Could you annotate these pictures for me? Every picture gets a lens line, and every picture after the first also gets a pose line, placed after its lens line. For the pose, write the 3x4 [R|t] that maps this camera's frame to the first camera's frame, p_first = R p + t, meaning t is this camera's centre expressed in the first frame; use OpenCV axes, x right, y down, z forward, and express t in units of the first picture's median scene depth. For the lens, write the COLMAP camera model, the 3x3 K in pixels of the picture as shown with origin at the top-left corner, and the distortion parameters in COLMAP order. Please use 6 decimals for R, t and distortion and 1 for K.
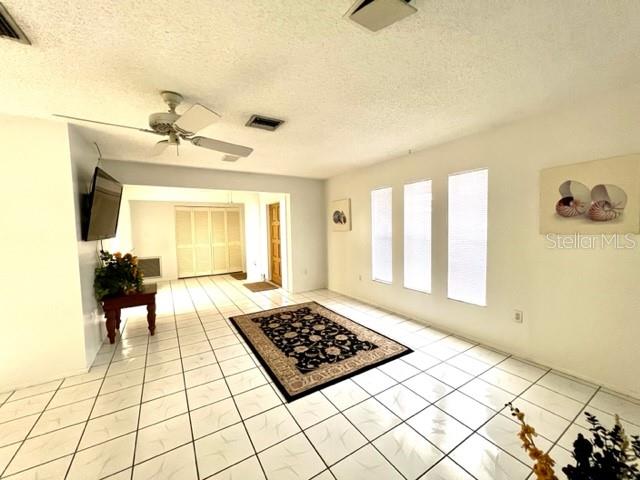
lens RADIAL K [[255.9, 0, 321.7], [0, 255.9, 239.2], [0, 0, 1]] dist [-0.003147, 0.000027]
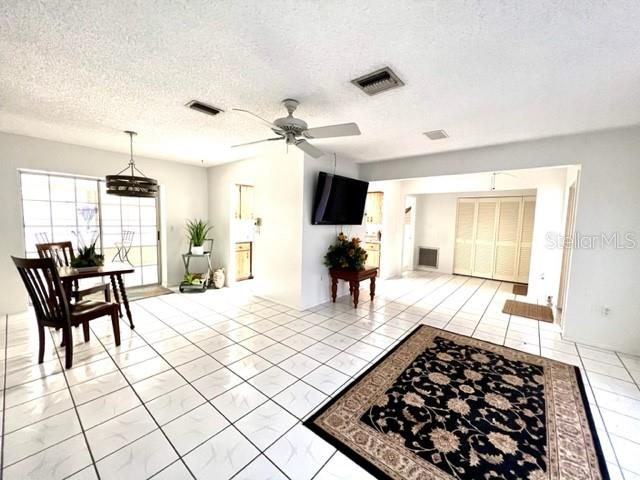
lens RADIAL K [[255.9, 0, 322.1], [0, 255.9, 241.3], [0, 0, 1]] dist [-0.003147, 0.000027]
pose [[0.314071, 0.106955, -0.943356, 0.378536], [-0.079607, 0.993102, 0.086092, -0.021902], [0.946056, 0.048059, 0.320419, 0.463572]]
